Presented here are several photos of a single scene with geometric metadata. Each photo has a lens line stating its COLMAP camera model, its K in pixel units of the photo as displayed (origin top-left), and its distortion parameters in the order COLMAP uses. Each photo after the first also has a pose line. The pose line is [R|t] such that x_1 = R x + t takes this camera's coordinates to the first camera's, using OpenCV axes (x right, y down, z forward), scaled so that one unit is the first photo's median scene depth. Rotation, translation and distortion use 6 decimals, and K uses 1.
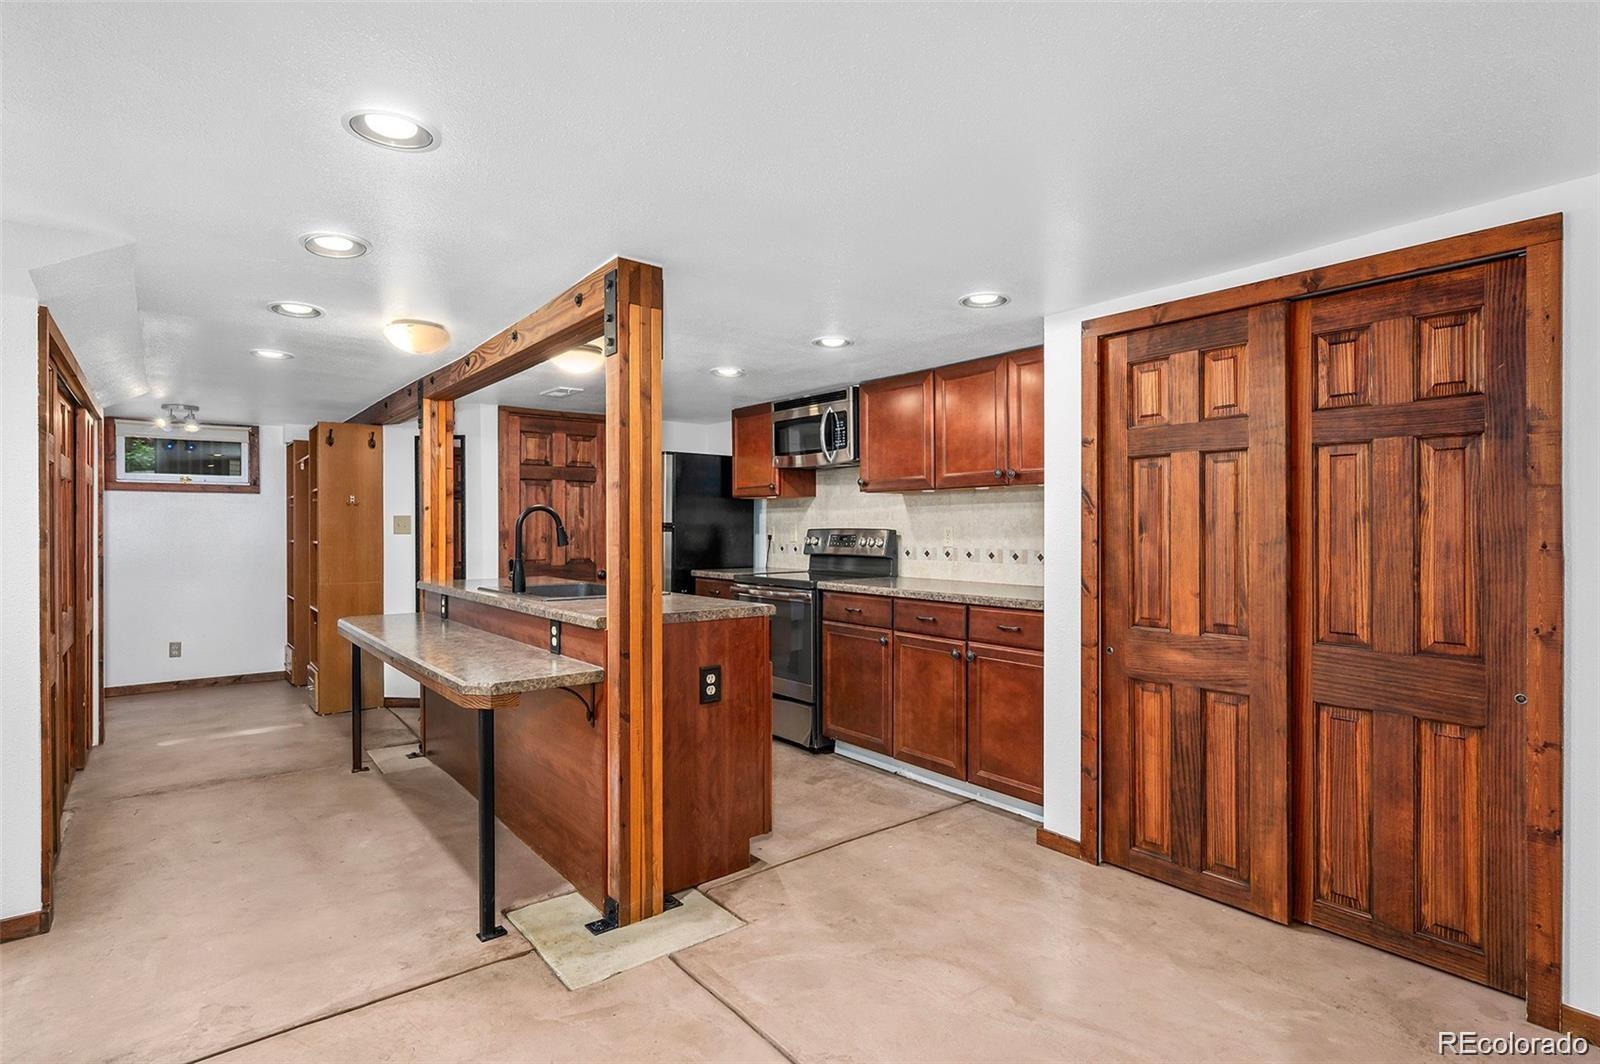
lens RADIAL K [[779.8, 0, 800.0], [0, 779.8, 532.0], [0, 0, 1]] dist [-0.000629, -0.000164]
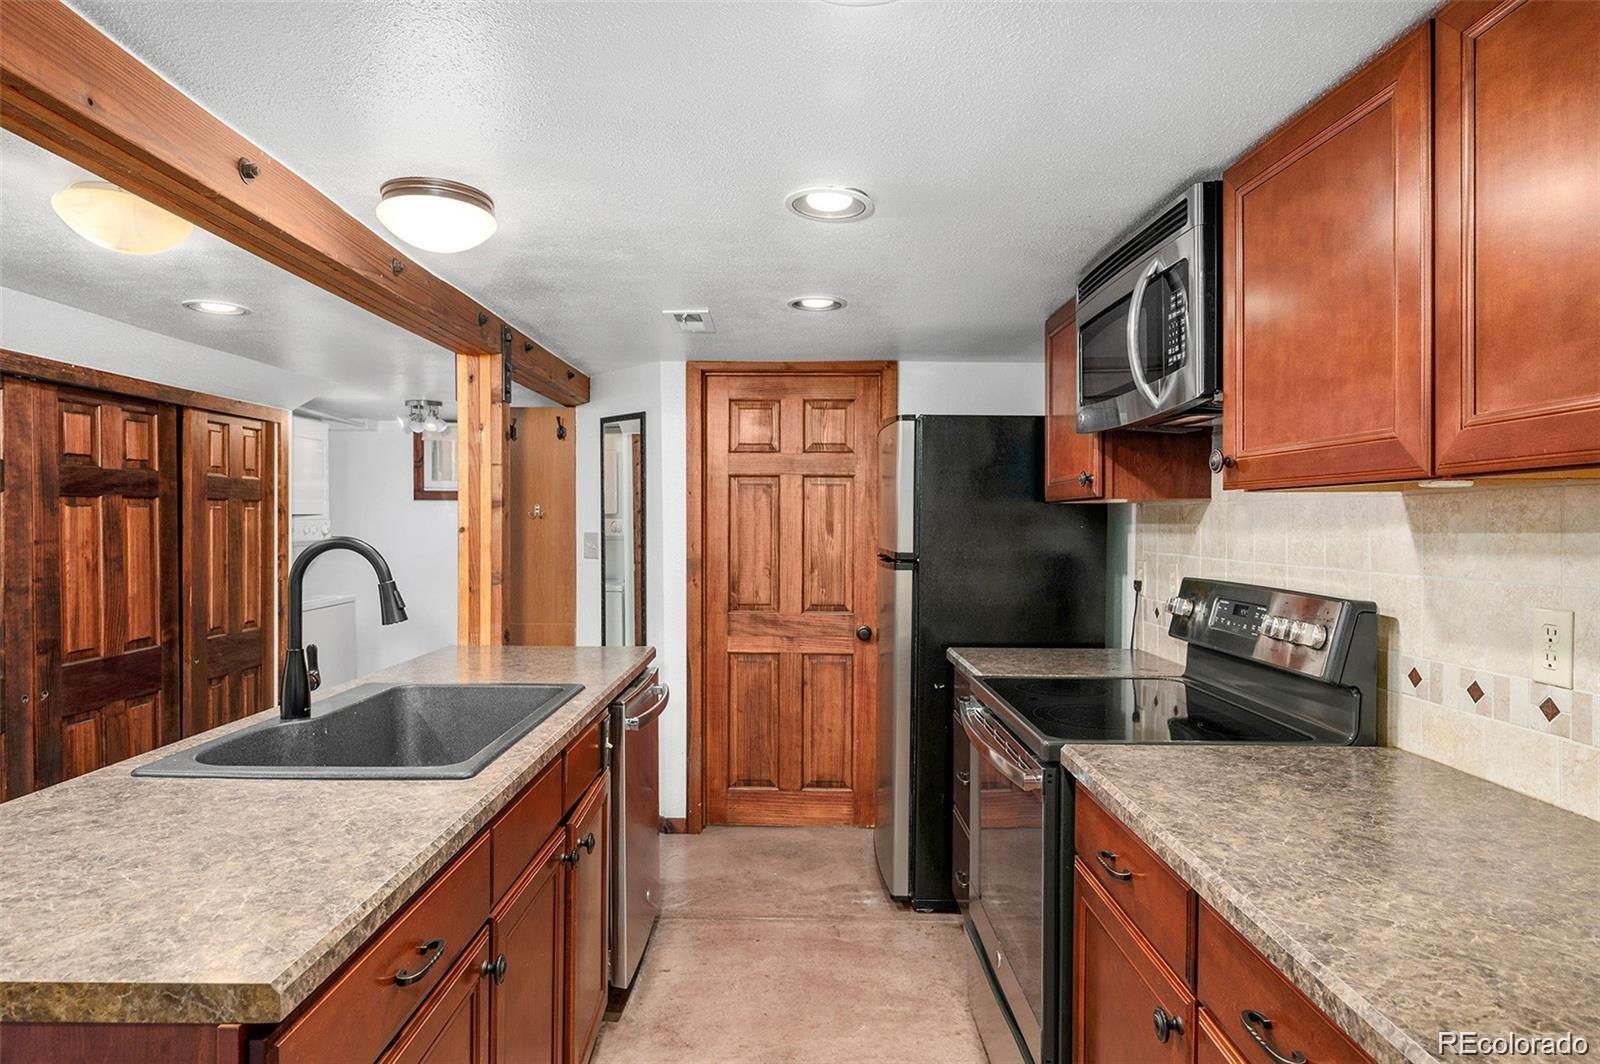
lens RADIAL K [[899.6, 0, 800.0], [0, 899.6, 532.0], [0, 0, 1]] dist [-0.001367, -0.000298]
pose [[0.765945, 0.011192, -0.642809, 0.179276], [-0.008273, 0.999937, 0.007553, -0.032729], [0.642853, -0.000467, 0.765989, 0.554812]]
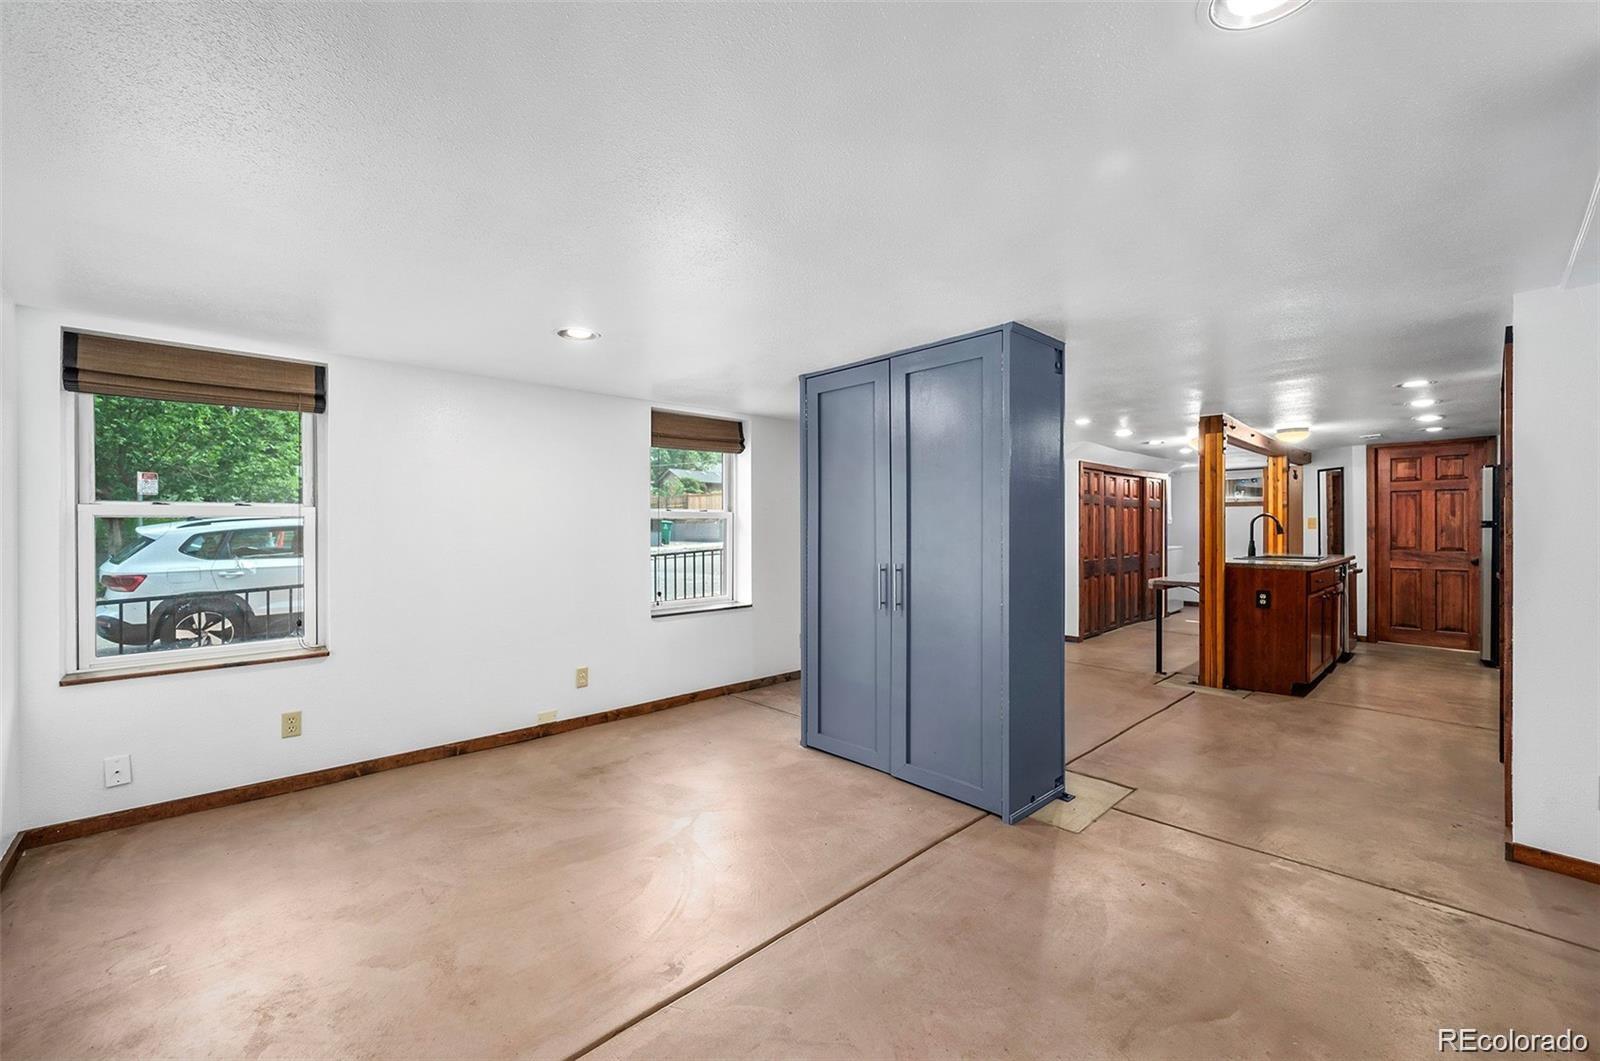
lens RADIAL K [[671.1, 0, 800.0], [0, 671.1, 530.5], [0, 0, 1]] dist [0.019830, -0.000010]
pose [[0.074079, 0.004352, -0.997243, 0.966729], [-0.003303, 0.999986, 0.004119, 0.003864], [0.997247, 0.002989, 0.074092, -0.231483]]
